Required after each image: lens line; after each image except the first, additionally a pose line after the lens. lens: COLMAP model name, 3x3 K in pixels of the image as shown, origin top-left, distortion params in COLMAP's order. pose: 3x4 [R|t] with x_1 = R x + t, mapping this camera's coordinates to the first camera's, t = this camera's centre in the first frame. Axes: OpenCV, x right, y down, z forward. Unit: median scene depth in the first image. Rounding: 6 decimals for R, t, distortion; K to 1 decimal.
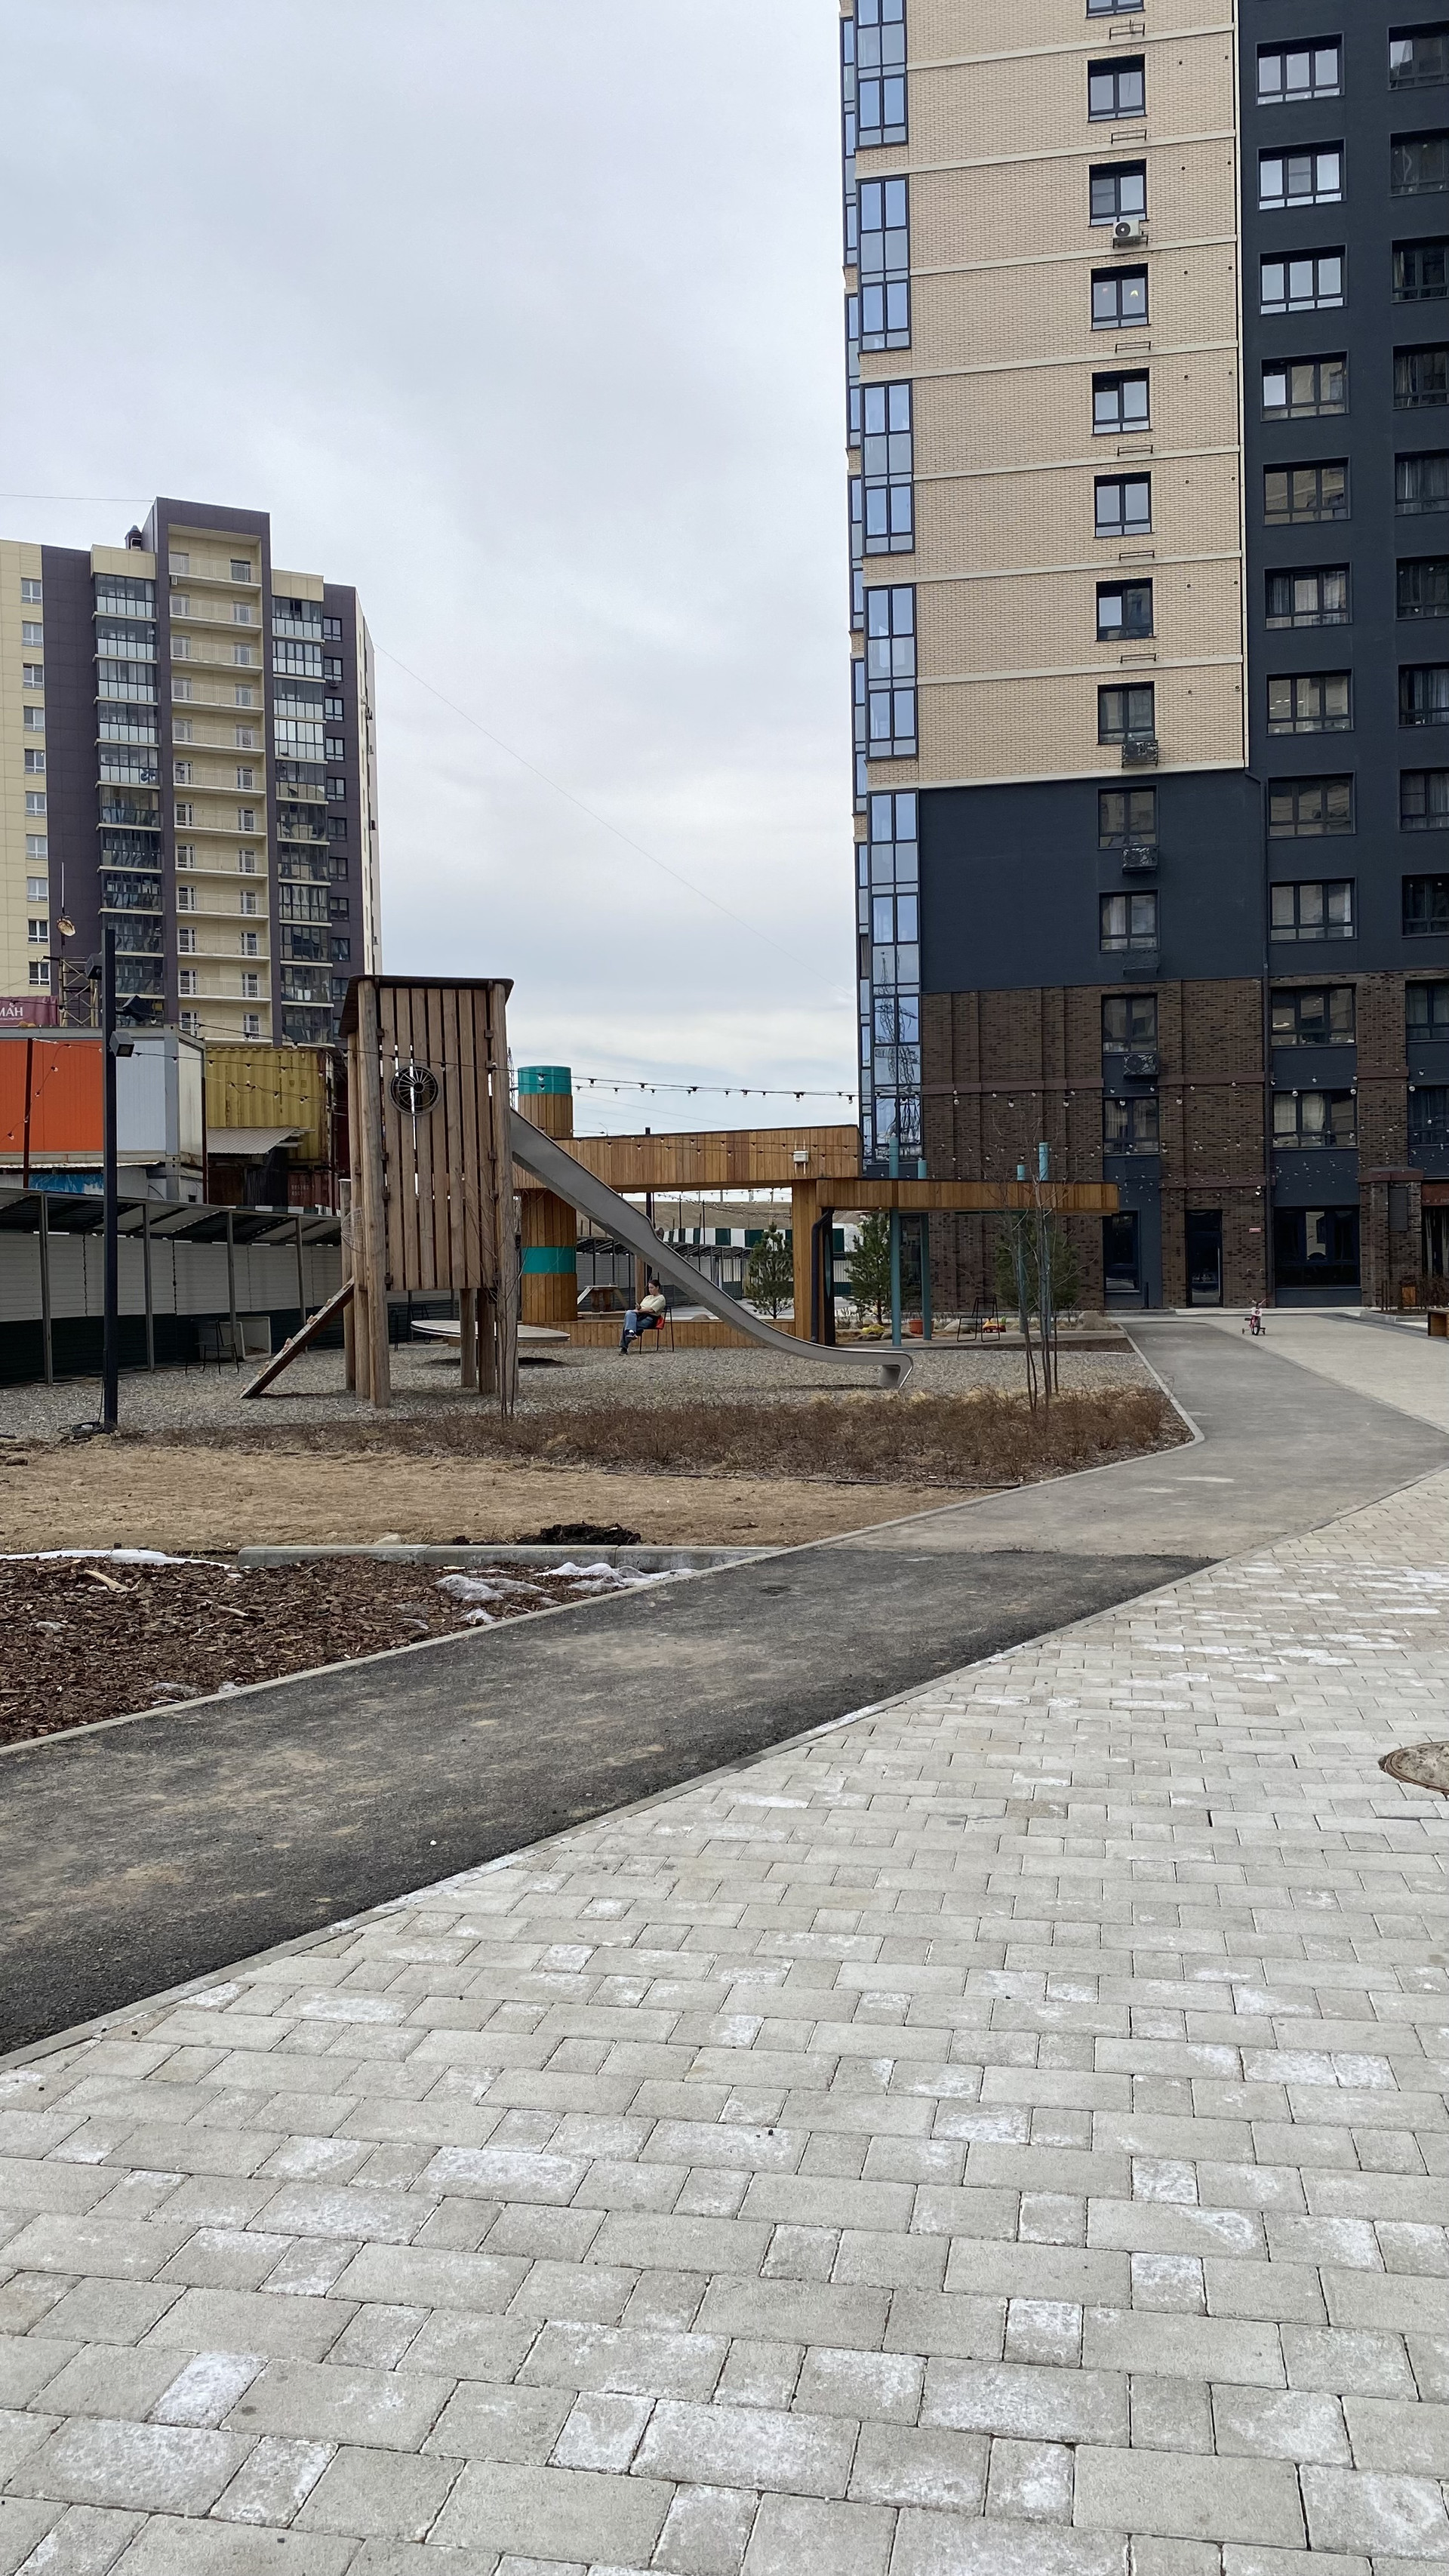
lens RADIAL K [[1925.3, 0, 726.7], [0, 1925.3, 1280.7], [0, 0, 1]] dist [0.013761, -0.000719]
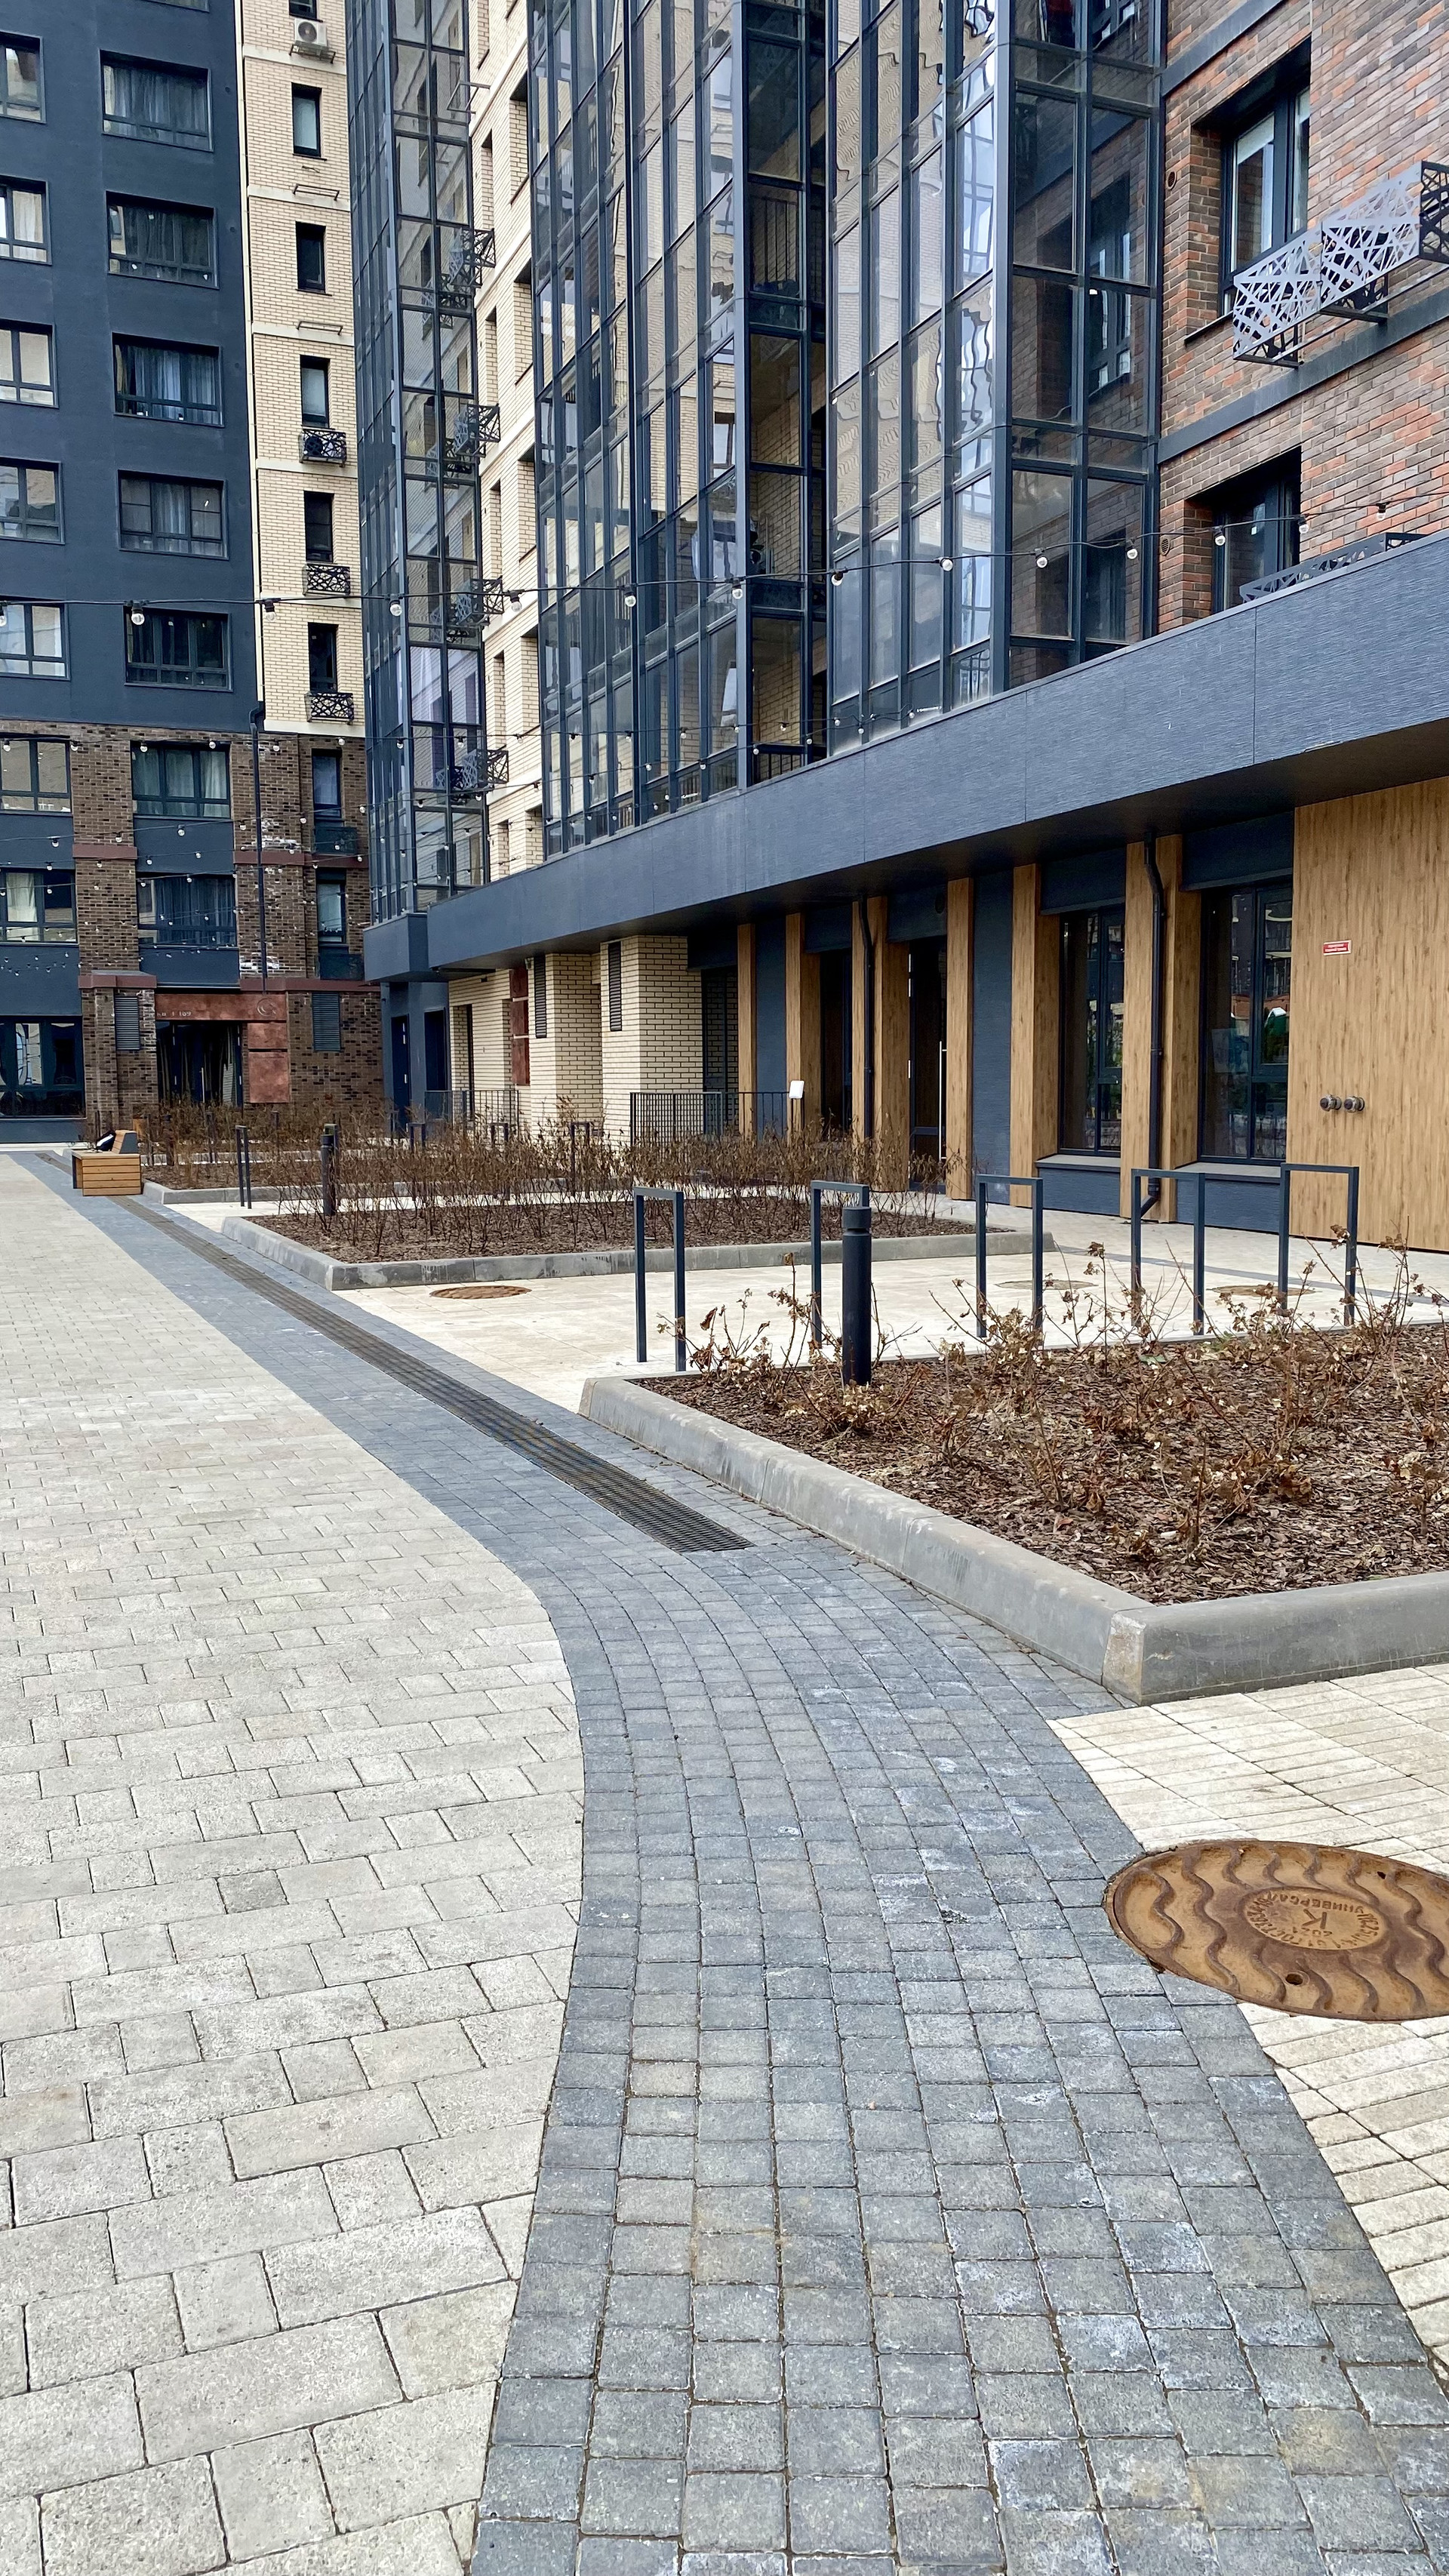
lens RADIAL K [[1925.3, 0, 722.0], [0, 1925.3, 1288.2], [0, 0, 1]] dist [0.013761, -0.000719]
pose [[0.842796, -0.044647, 0.536378, 0.114842], [-0.006463, 0.995642, 0.093030, -0.002691], [-0.538194, -0.081872, 0.838835, 0.164719]]
